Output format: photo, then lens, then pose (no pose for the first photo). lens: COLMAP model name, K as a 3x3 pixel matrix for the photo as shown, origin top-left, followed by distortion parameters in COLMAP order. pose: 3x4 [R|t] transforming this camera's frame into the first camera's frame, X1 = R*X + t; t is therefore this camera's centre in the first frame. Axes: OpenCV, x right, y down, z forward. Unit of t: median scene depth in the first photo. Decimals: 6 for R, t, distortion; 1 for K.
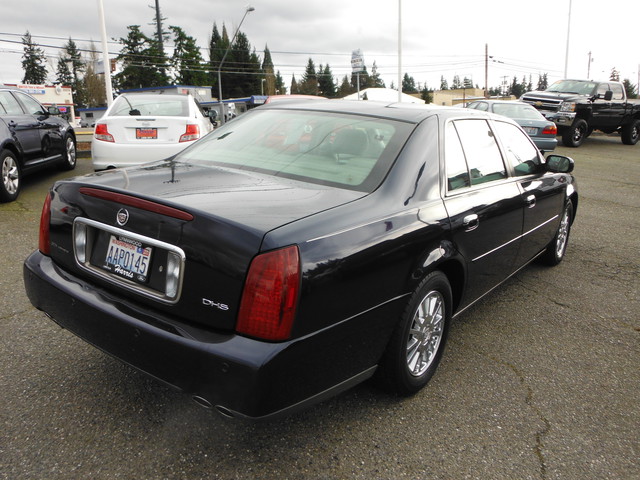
lens RADIAL K [[525.8, 0, 320.0], [0, 525.8, 240.0], [0, 0, 1]] dist [0.013767, 0.007730]
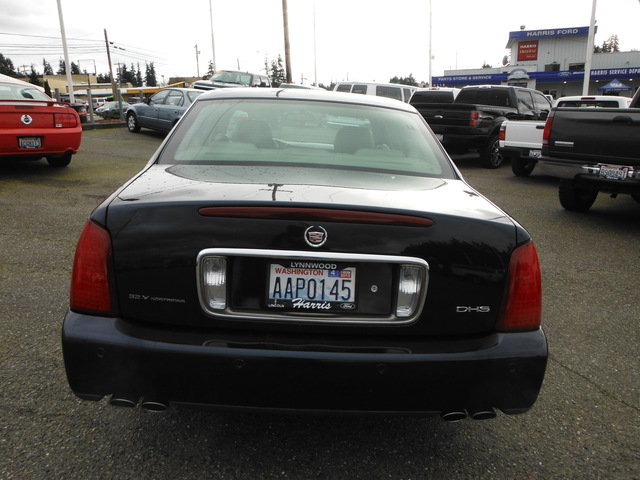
lens RADIAL K [[525.8, 0, 320.0], [0, 525.8, 240.0], [0, 0, 1]] dist [0.013767, 0.007730]
pose [[0.783837, -0.158589, 0.600374, -0.830317], [0.145888, 0.986808, 0.070197, -0.090777], [-0.603586, 0.032565, 0.796632, 0.360475]]
